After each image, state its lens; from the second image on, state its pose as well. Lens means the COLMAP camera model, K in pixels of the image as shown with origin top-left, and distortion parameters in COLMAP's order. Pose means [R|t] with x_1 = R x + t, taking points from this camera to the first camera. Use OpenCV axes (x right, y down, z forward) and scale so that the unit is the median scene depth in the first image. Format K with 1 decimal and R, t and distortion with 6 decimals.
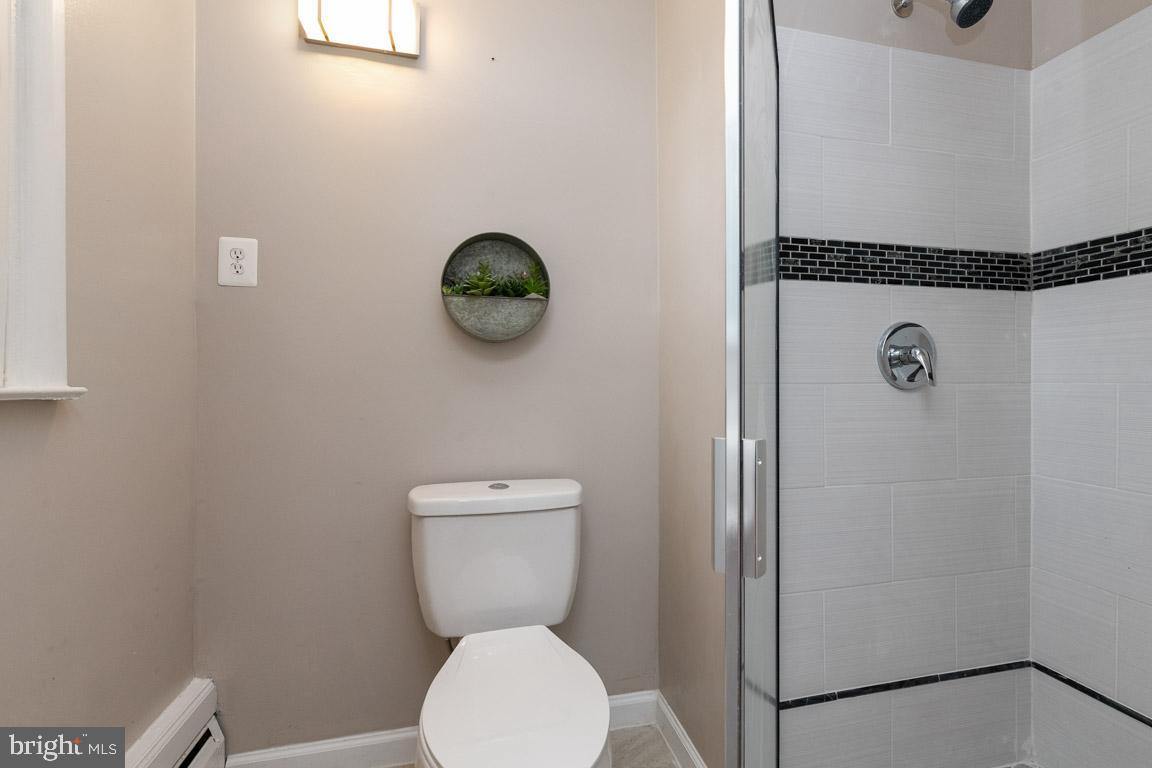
lens RADIAL K [[498.1, 0, 579.1], [0, 498.1, 384.0], [0, 0, 1]] dist [-0.000217, 0.000176]
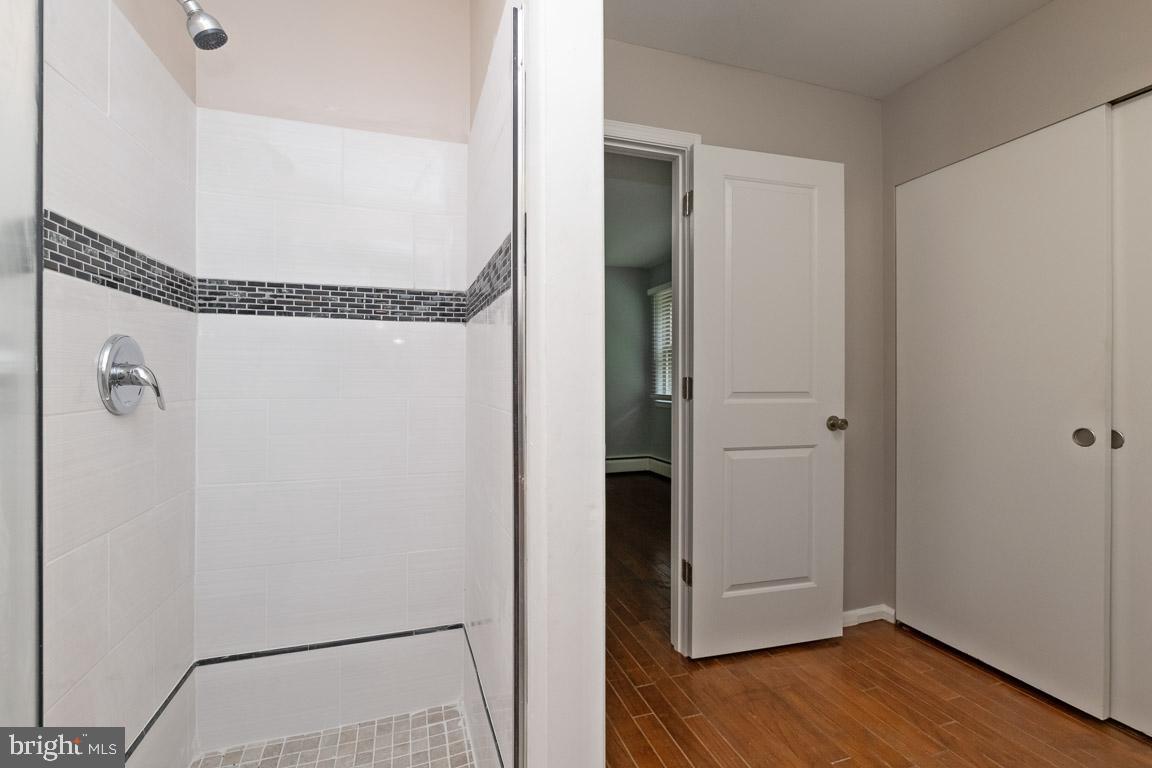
lens RADIAL K [[528.9, 0, 584.2], [0, 528.9, 382.5], [0, 0, 1]] dist [-0.003285, -0.000650]
pose [[-0.099776, -0.007466, 0.994982, -0.309194], [-0.000890, 0.999972, 0.007414, -0.050654], [-0.995010, -0.000146, -0.099779, 0.307566]]
